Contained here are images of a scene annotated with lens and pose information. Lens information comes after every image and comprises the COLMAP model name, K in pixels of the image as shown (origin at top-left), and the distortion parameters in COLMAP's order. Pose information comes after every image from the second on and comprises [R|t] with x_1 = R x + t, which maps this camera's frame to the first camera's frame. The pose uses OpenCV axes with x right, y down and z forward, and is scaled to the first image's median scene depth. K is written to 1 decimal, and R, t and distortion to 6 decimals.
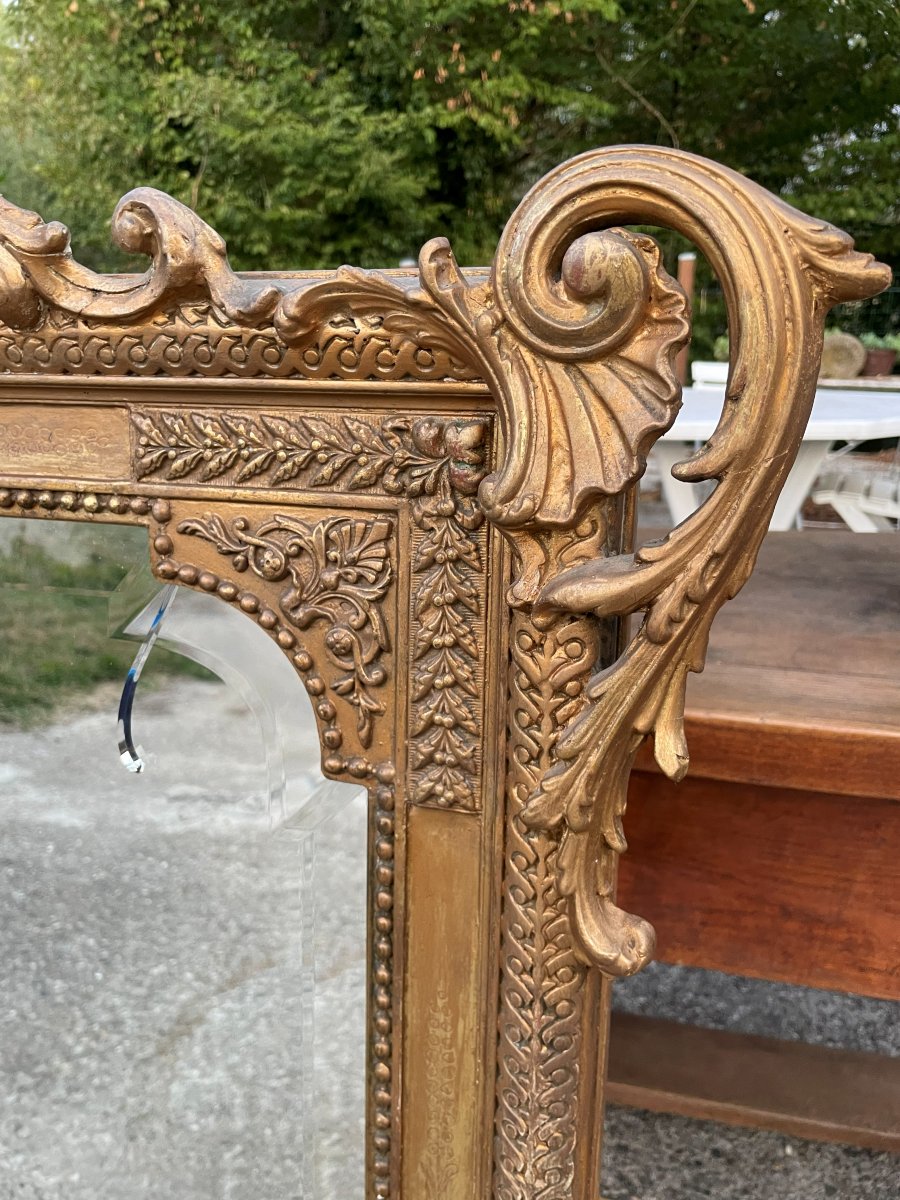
lens RADIAL K [[919.9, 0, 450.0], [0, 919.9, 600.0], [0, 0, 1]] dist [0.049445, -0.082061]
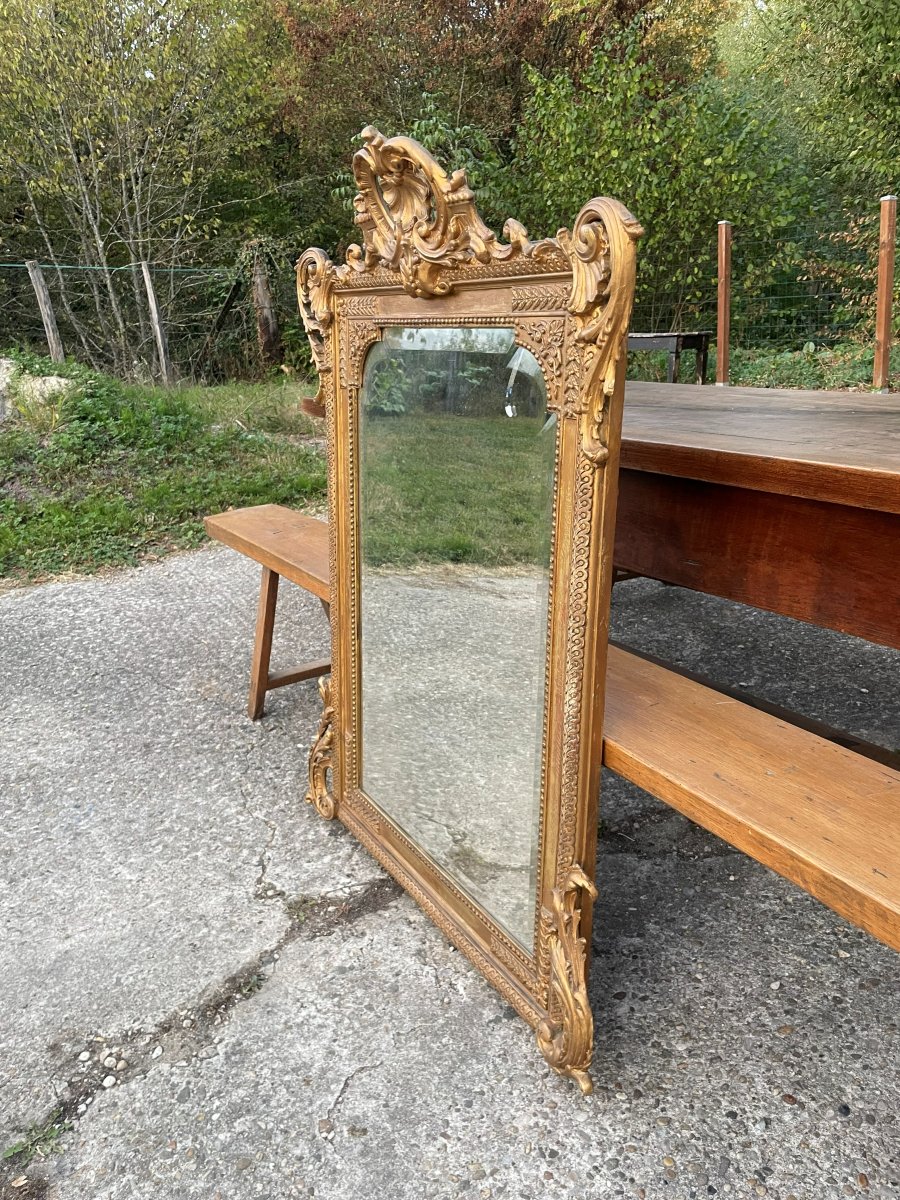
lens RADIAL K [[919.9, 0, 450.0], [0, 919.9, 600.0], [0, 0, 1]] dist [0.049445, -0.082061]
pose [[0.720760, 0.172991, -0.671252, 0.094541], [-0.127772, 0.984922, 0.116633, 0.026247], [0.681307, 0.001704, 0.731995, -0.075875]]
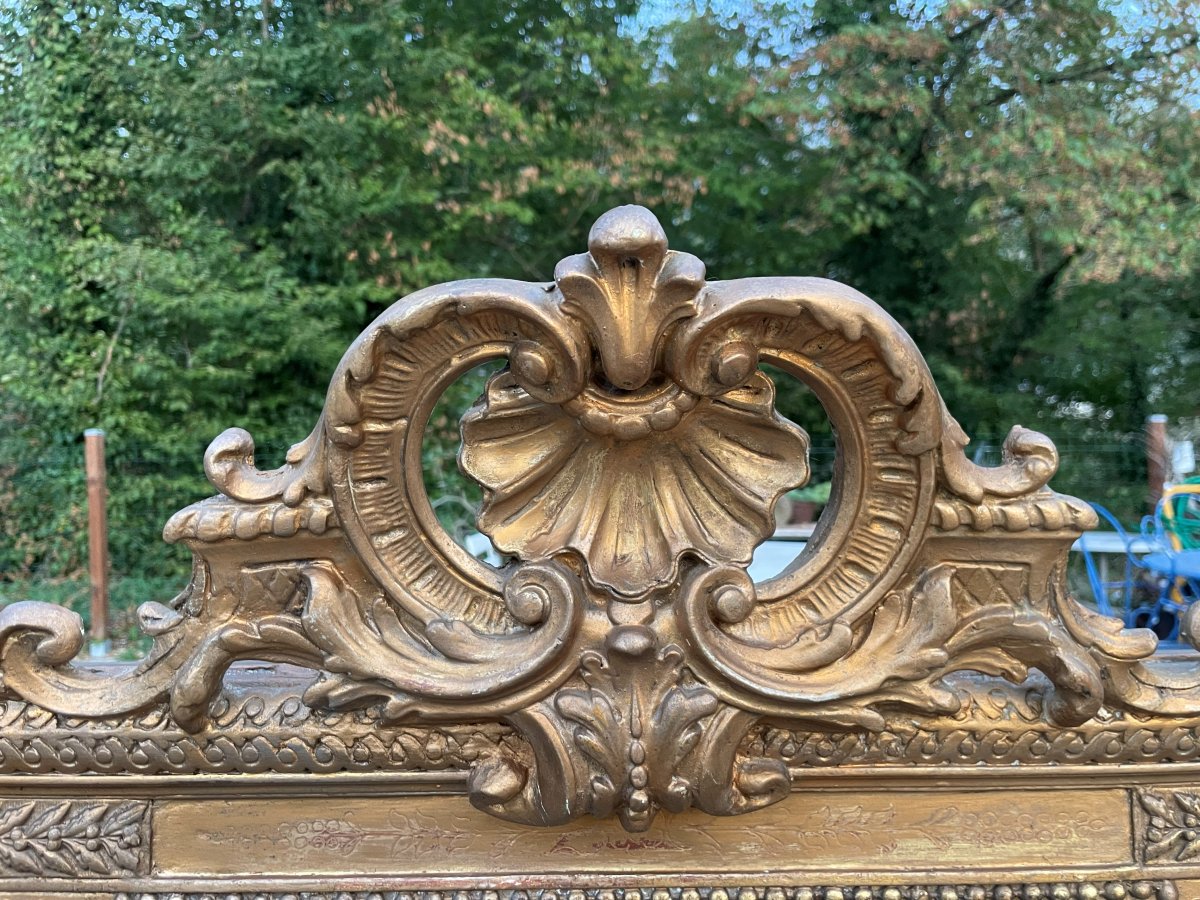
lens RADIAL K [[919.9, 0, 600.0], [0, 919.9, 450.0], [0, 0, 1]] dist [0.049445, -0.082061]
pose [[0.956275, -0.007335, 0.292378, -0.071510], [0.094242, 0.954092, -0.284300, -0.019825], [-0.276870, 0.299423, 0.913066, 0.009100]]
